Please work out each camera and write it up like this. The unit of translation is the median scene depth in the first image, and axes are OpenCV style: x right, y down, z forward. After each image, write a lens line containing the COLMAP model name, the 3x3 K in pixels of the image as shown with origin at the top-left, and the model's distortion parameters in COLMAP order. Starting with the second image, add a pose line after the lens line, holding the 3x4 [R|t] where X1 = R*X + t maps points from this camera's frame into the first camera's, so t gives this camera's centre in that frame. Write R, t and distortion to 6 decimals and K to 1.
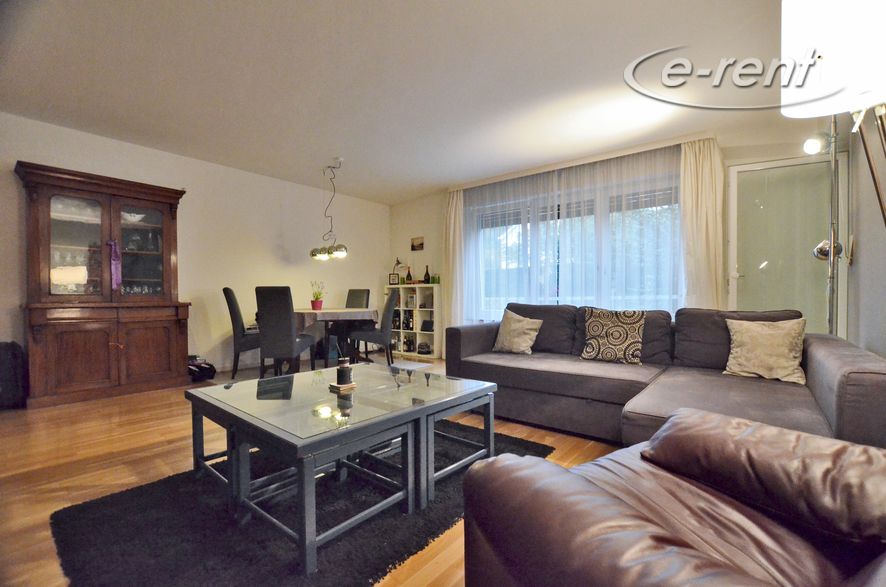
lens RADIAL K [[388.1, 0, 457.5], [0, 388.1, 301.8], [0, 0, 1]] dist [-0.032947, 0.005603]
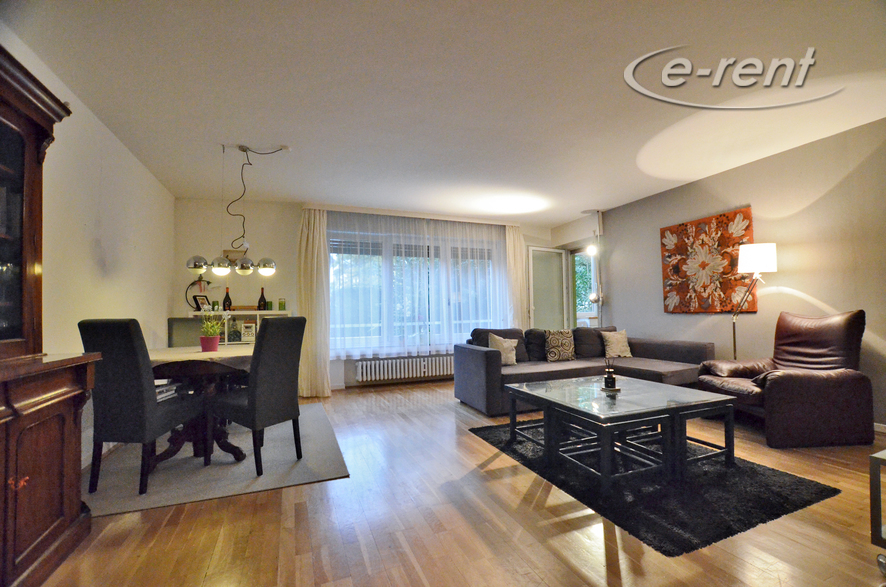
lens RADIAL K [[388.1, 0, 451.9], [0, 388.1, 296.9], [0, 0, 1]] dist [-0.032947, 0.005603]
pose [[0.484902, 0.030840, 0.874025, -0.839675], [0.027705, 0.998335, -0.050597, -0.031813], [-0.874130, 0.048749, 0.483240, 0.376628]]
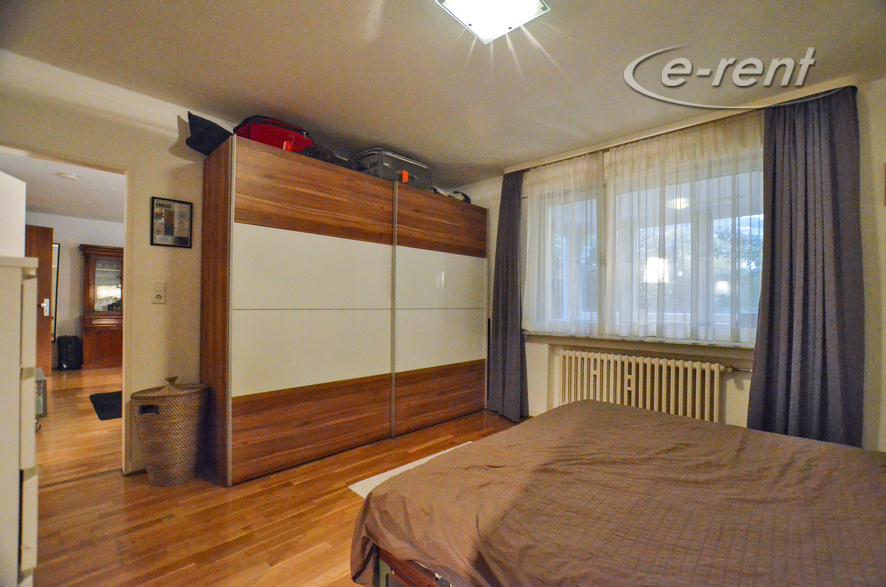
lens RADIAL K [[388.1, 0, 449.1], [0, 388.1, 307.1], [0, 0, 1]] dist [-0.032947, 0.005603]
pose [[0.997228, 0.010153, -0.073711, 0.731446], [-0.011312, 0.999819, -0.015320, -0.028012], [0.073542, 0.016111, 0.997162, -0.670268]]
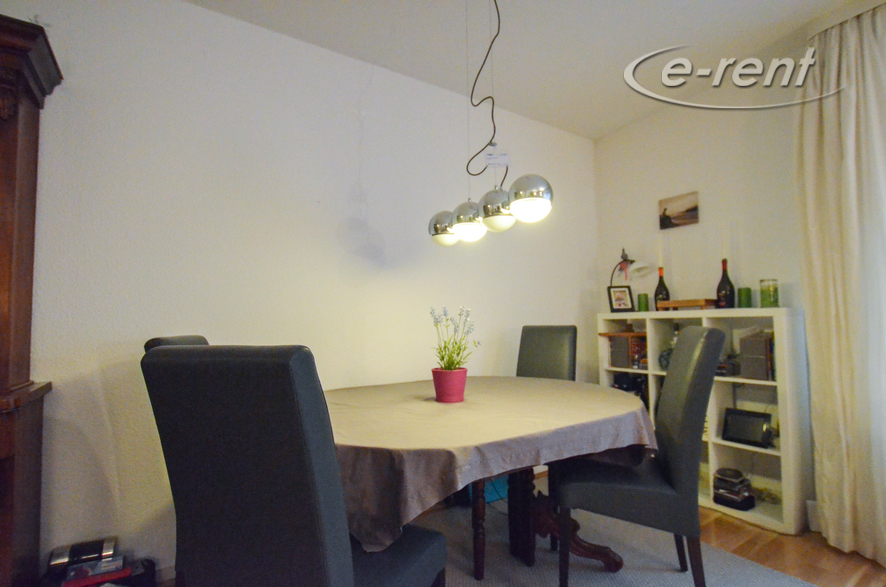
lens RADIAL K [[429.8, 0, 457.3], [0, 429.8, 304.4], [0, 0, 1]] dist [-0.034462, -0.000376]
pose [[0.950790, -0.027538, -0.308609, -0.282722], [0.010328, 0.998306, -0.057263, -0.041320], [0.309663, 0.051258, 0.949464, 0.757837]]
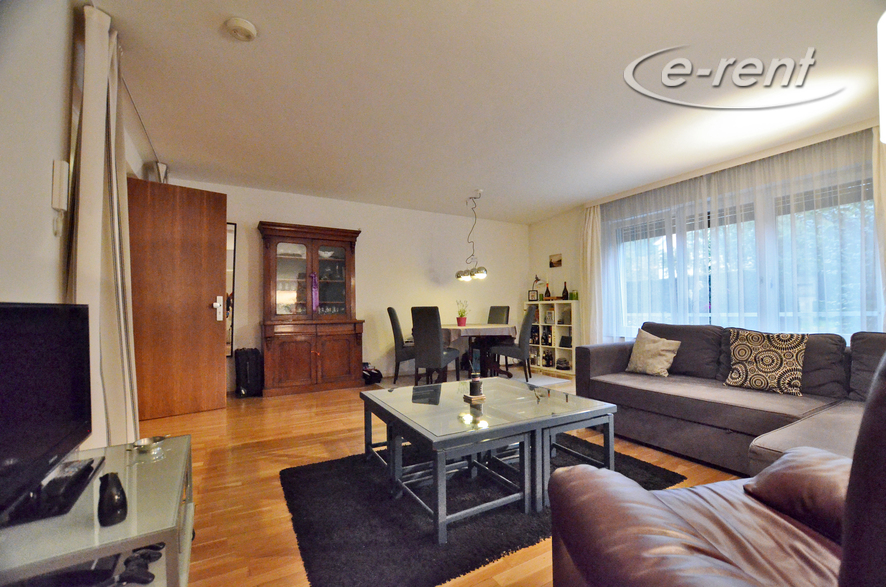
lens RADIAL K [[388.1, 0, 456.0], [0, 388.1, 302.6], [0, 0, 1]] dist [-0.032947, 0.005603]
pose [[0.928871, -0.014712, -0.370111, 0.042658], [0.004224, 0.999567, -0.029131, -0.015931], [0.370379, 0.025495, 0.928531, -0.056287]]
